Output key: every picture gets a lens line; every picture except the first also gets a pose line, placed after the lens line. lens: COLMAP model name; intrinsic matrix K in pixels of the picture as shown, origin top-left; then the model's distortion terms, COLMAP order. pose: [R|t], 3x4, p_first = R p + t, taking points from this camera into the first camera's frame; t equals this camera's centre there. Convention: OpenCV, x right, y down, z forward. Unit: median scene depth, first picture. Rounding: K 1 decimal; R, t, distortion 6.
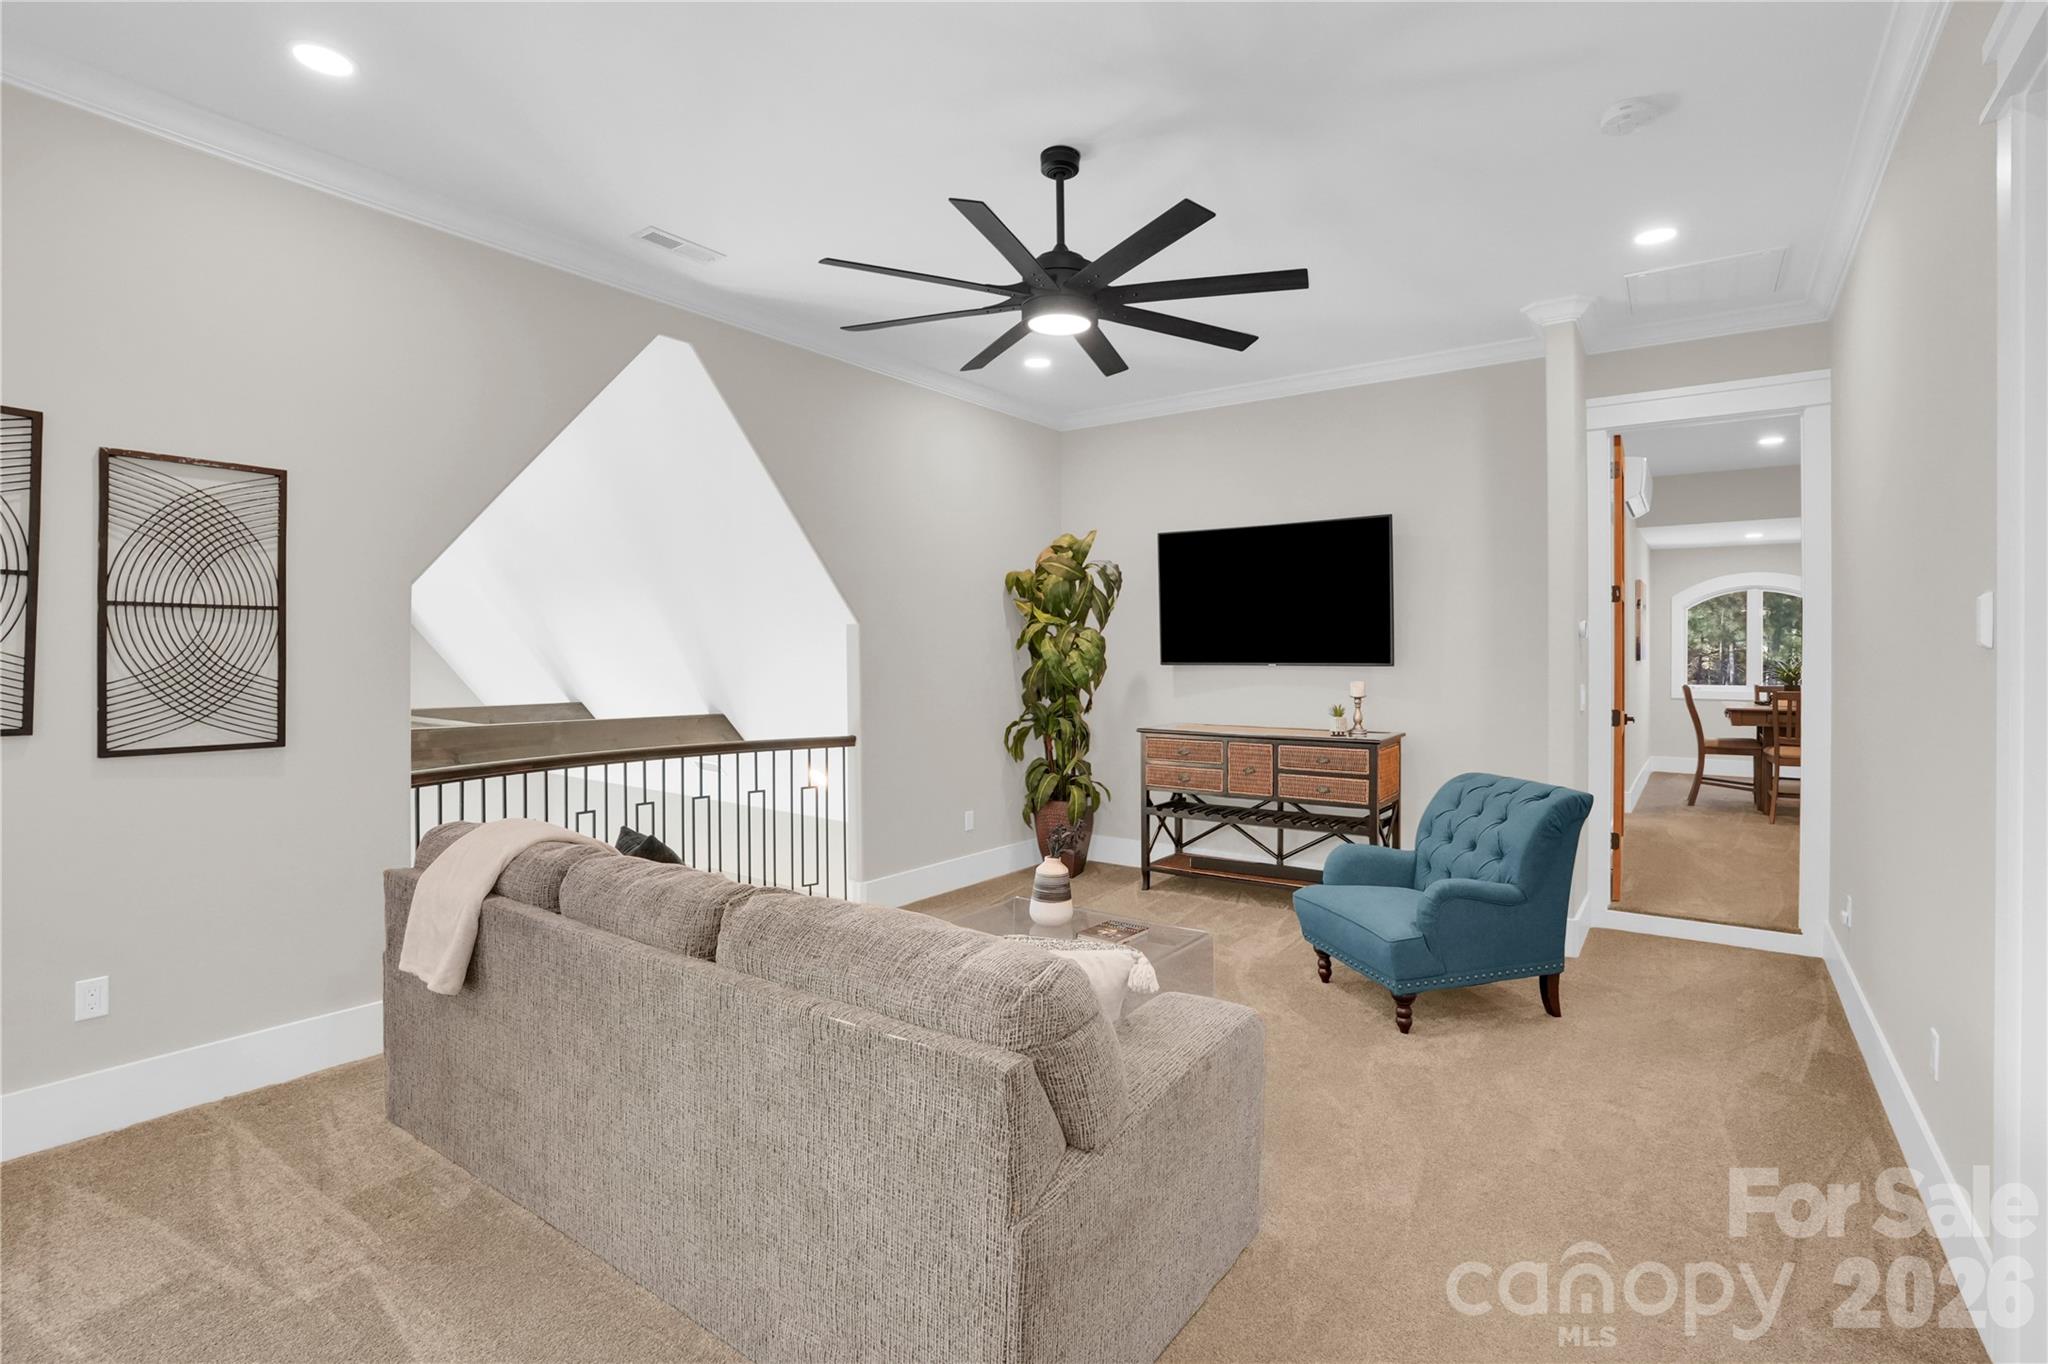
lens RADIAL K [[902.9, 0, 1030.7], [0, 902.9, 663.6], [0, 0, 1]] dist [0.001230, 0.000353]
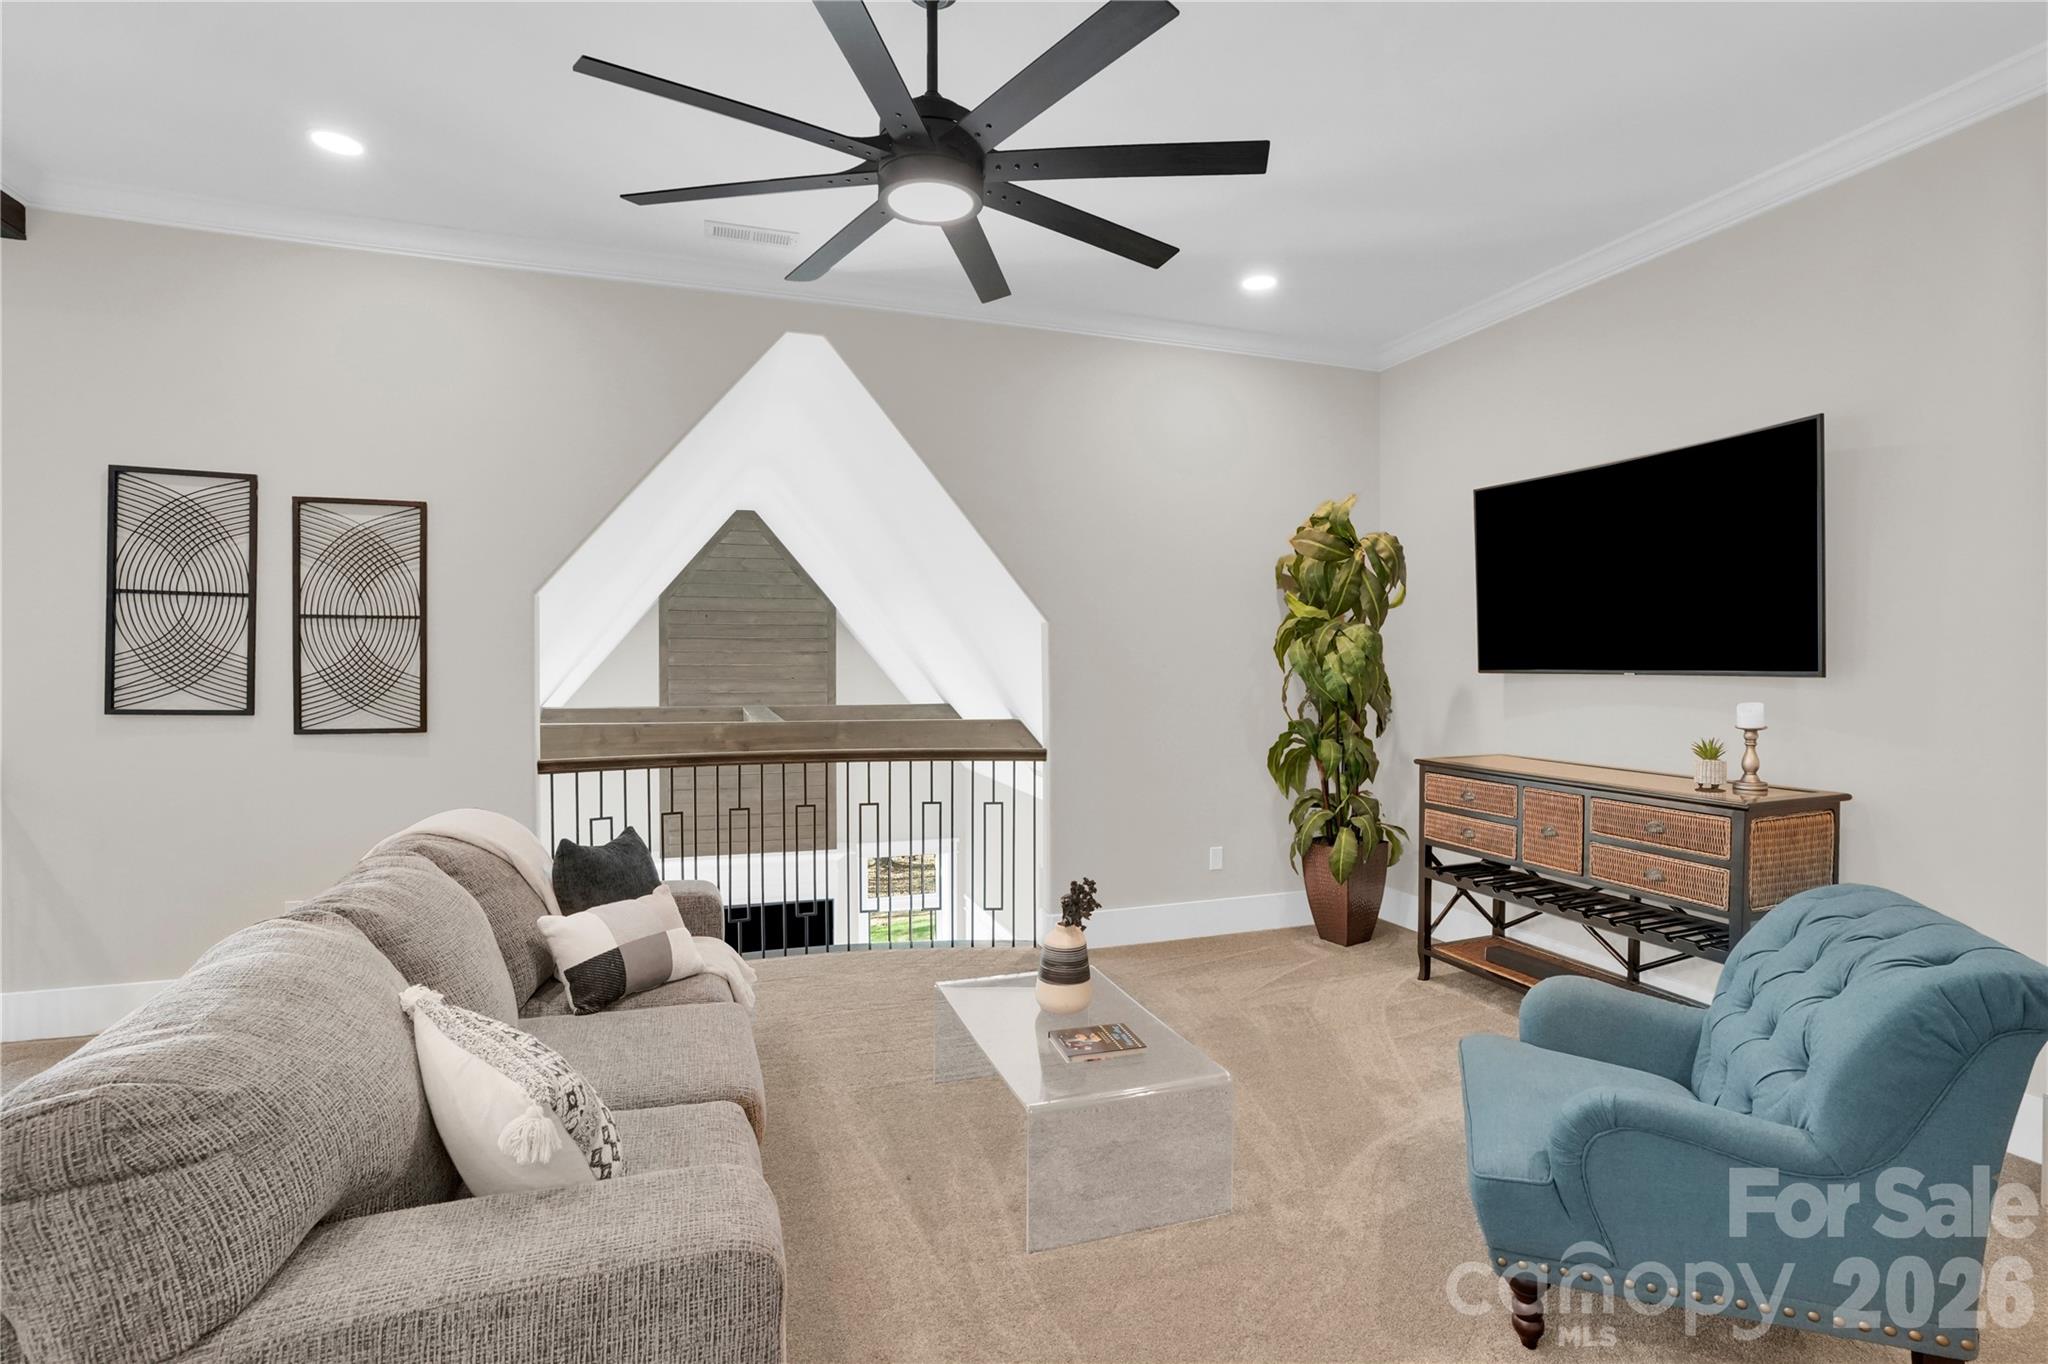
lens RADIAL K [[905.2, 0, 1021.3], [0, 905.2, 693.9], [0, 0, 1]] dist [-0.048270, 0.015284]
pose [[0.840391, 0.021076, -0.541571, 0.271827], [-0.007324, 0.999594, 0.027535, 0.001278], [0.541932, -0.019174, 0.840204, 0.245486]]
